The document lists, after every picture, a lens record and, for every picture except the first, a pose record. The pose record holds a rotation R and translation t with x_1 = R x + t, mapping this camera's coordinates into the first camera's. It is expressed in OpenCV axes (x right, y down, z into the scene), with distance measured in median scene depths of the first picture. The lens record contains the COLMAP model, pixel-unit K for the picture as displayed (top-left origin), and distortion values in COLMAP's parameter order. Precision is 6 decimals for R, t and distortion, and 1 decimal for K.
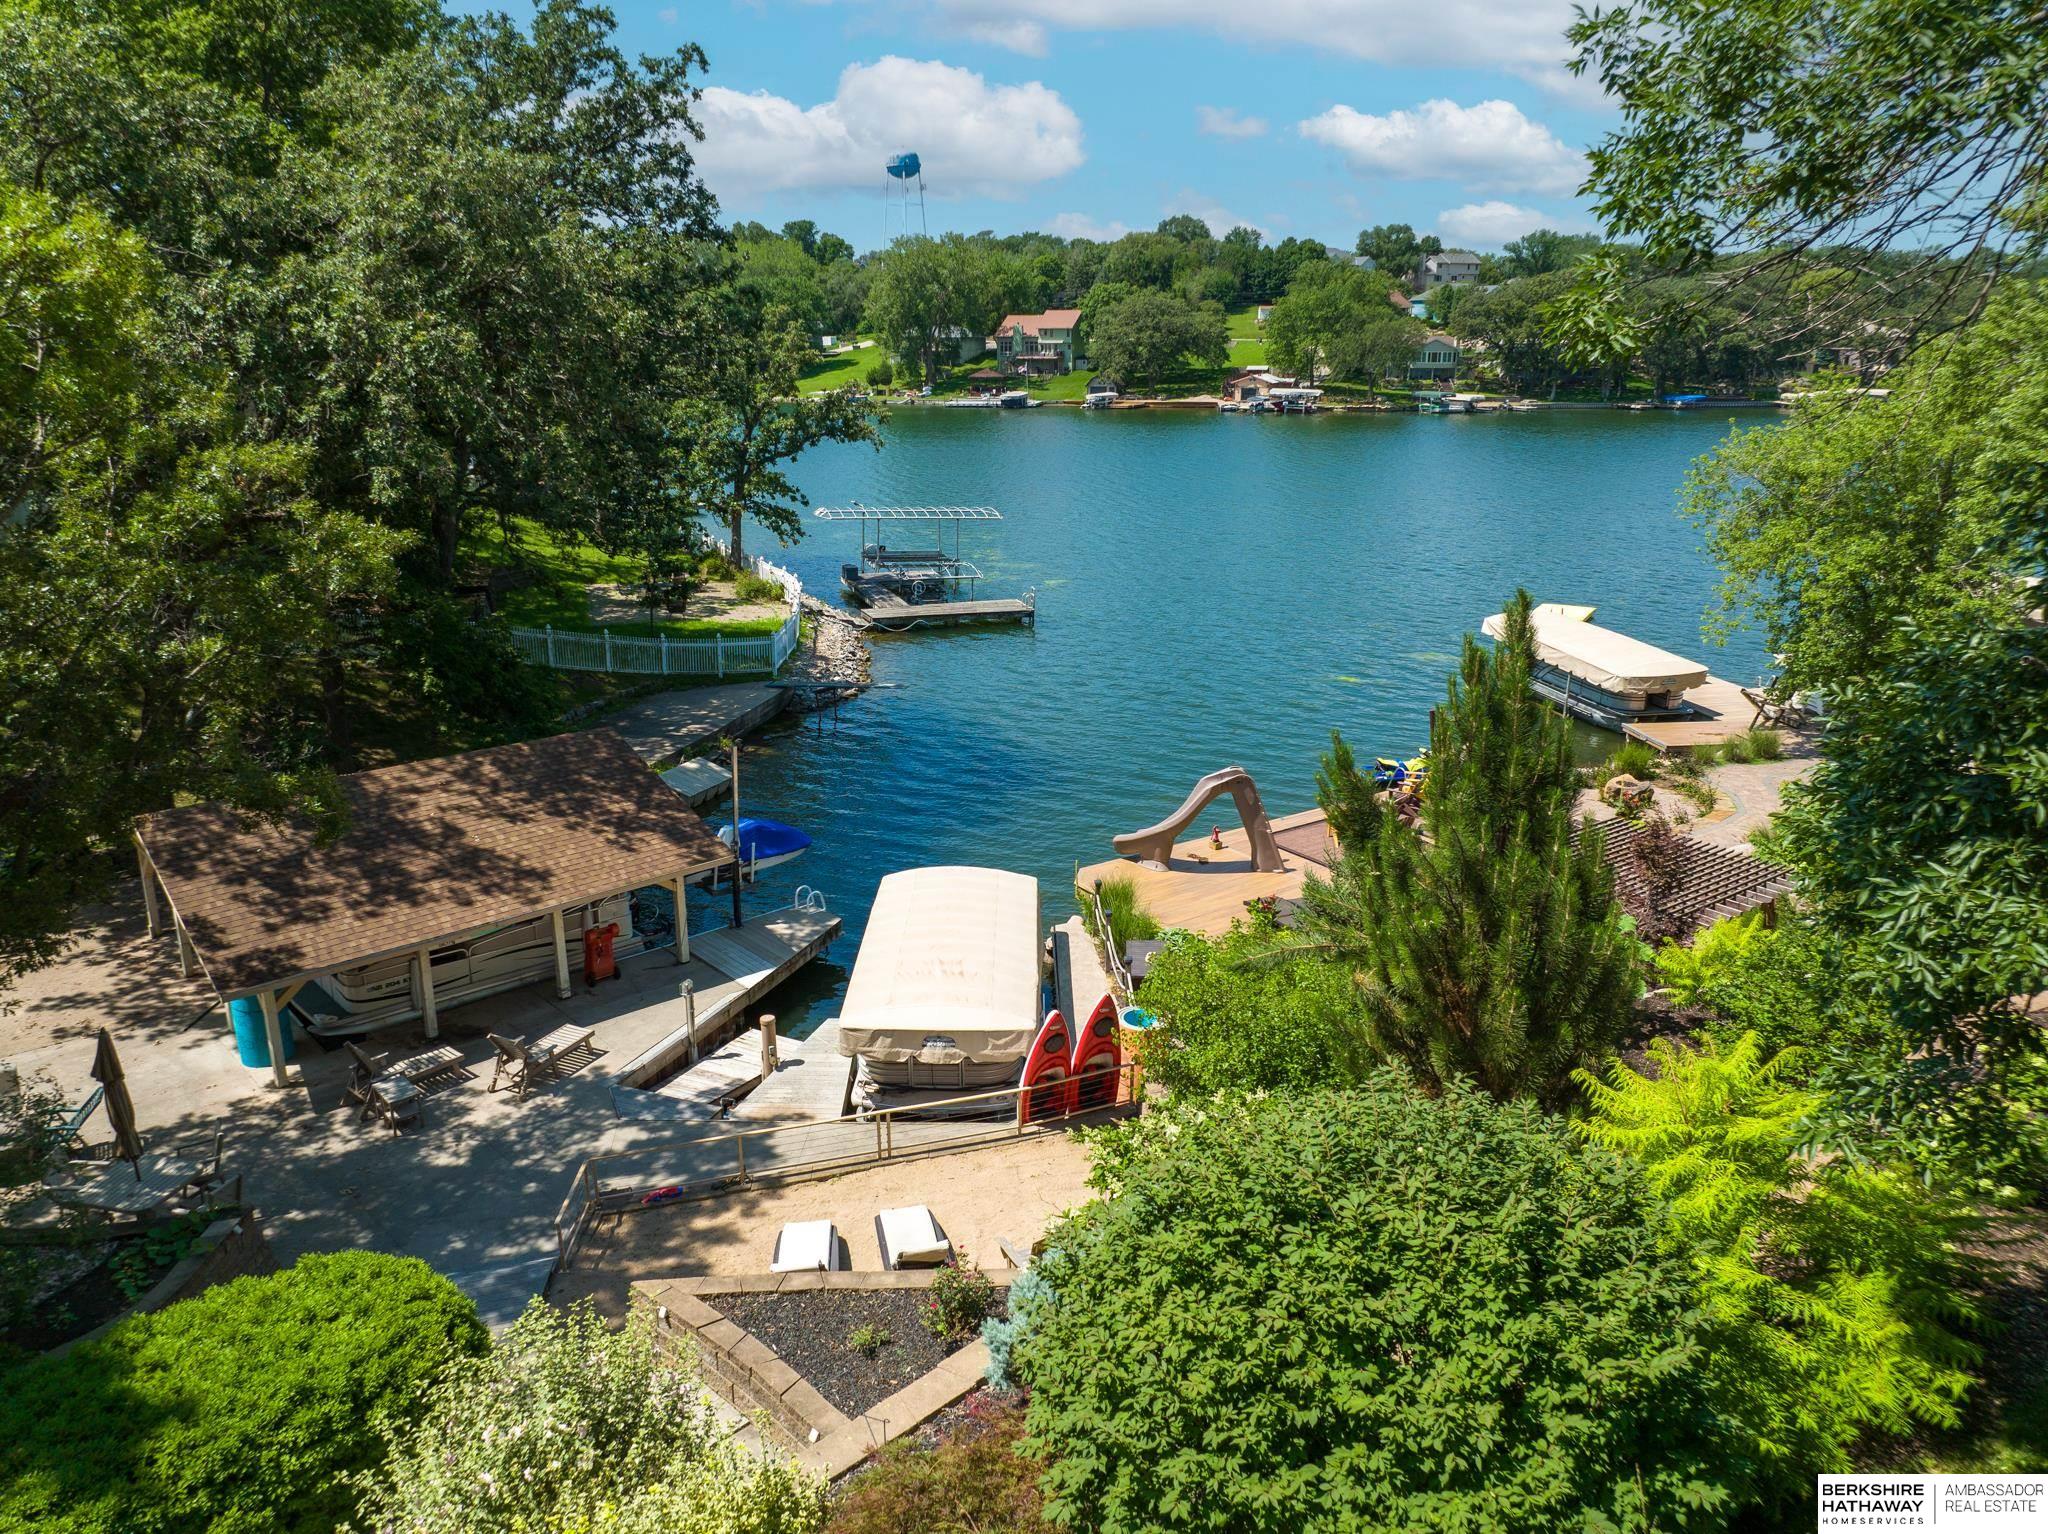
lens RADIAL K [[1440.6, 0, 1023.4], [0, 1440.6, 758.1], [0, 0, 1]] dist [-0.028416, -0.010314]
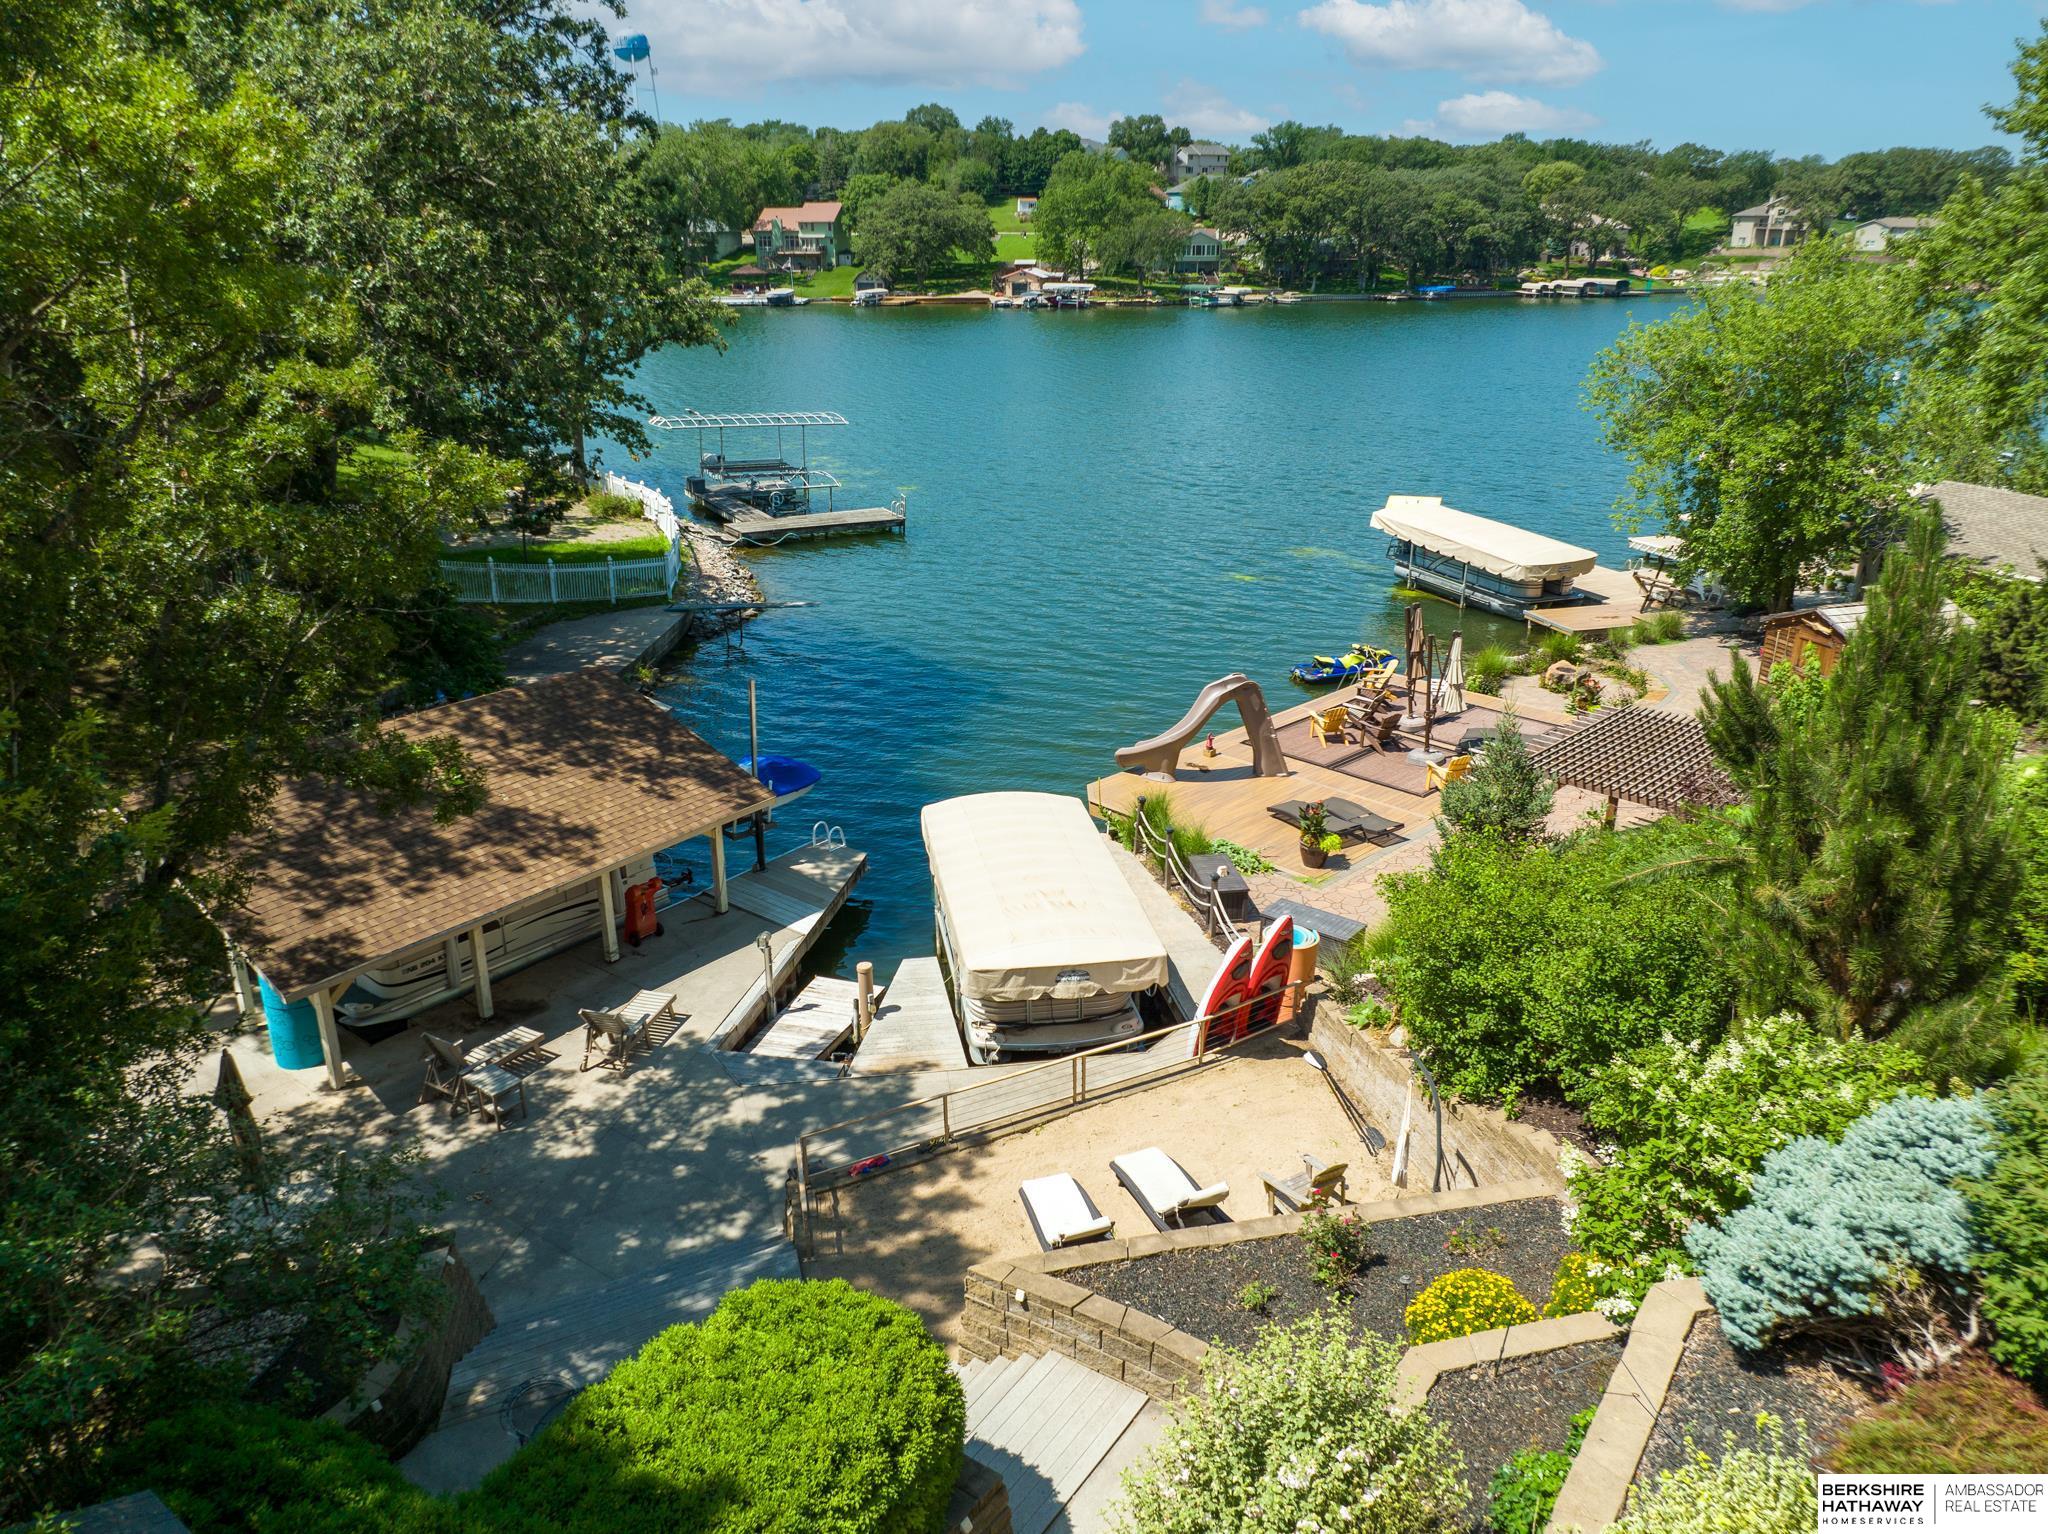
lens RADIAL K [[1440.6, 0, 1023.4], [0, 1440.6, 758.1], [0, 0, 1]] dist [-0.028416, -0.010314]
pose [[0.984650, -0.060767, 0.163618, -0.114587], [0.049600, 0.996207, 0.071499, -0.009821], [-0.167342, -0.062286, 0.983929, 0.027691]]
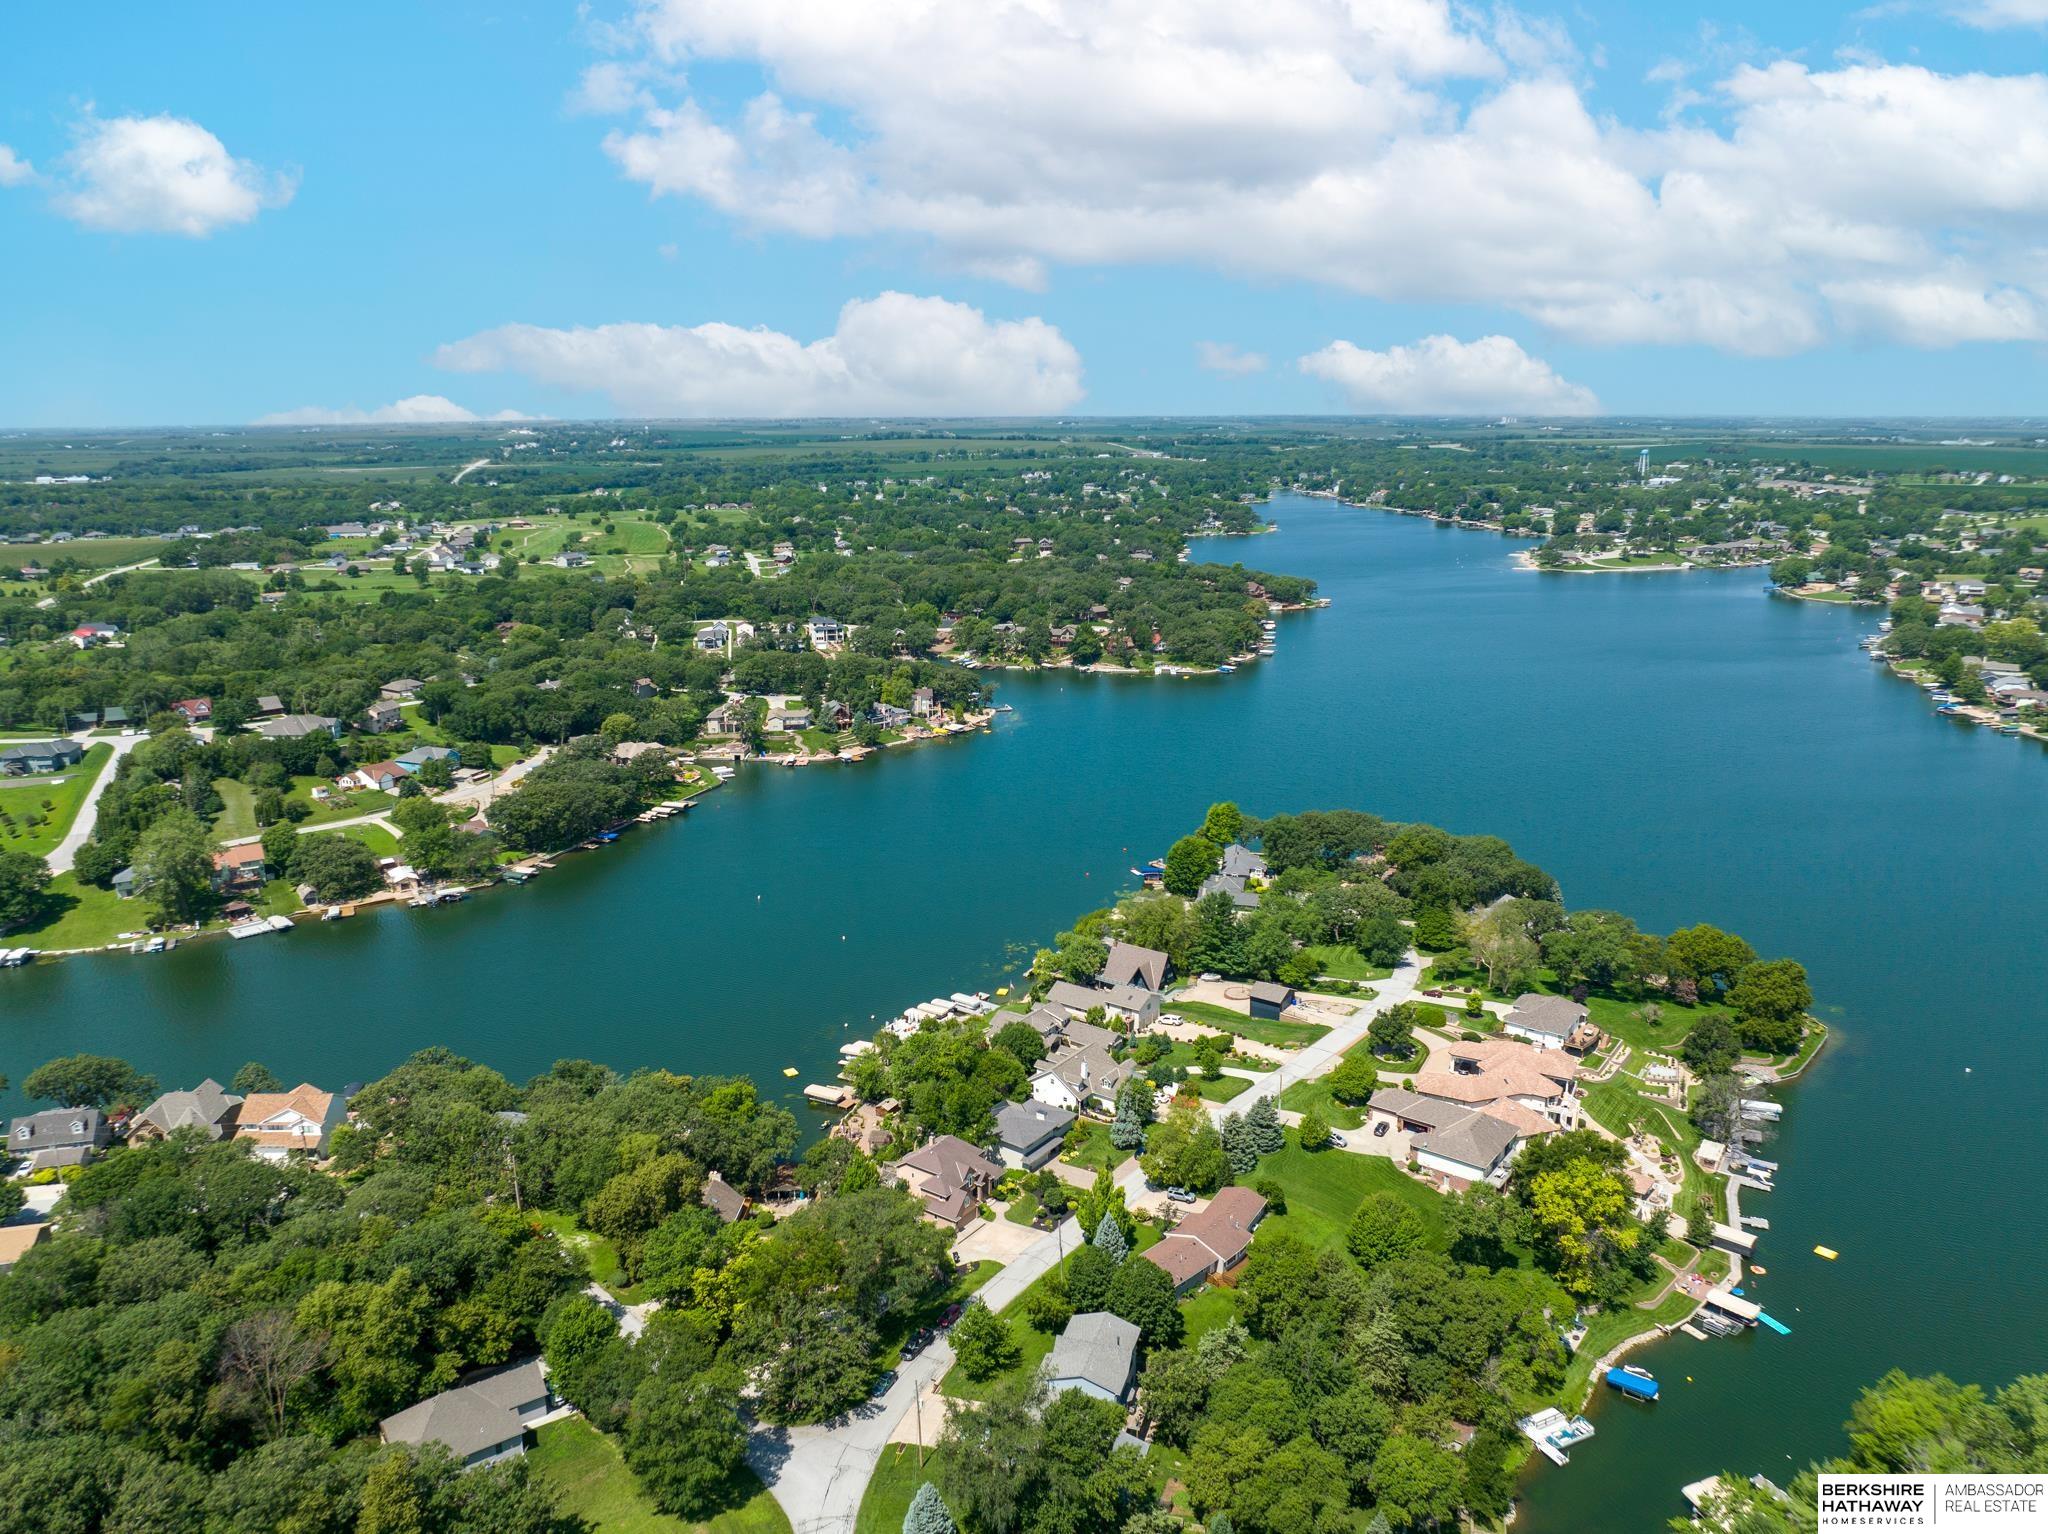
lens RADIAL K [[1440.6, 0, 1023.4], [0, 1440.6, 758.1], [0, 0, 1]] dist [-0.028416, -0.010314]
pose [[0.611726, -0.188507, 0.768281, -3.774569], [0.229538, 0.971707, 0.055656, -1.711019], [-0.757036, 0.142304, 0.637688, -4.053452]]
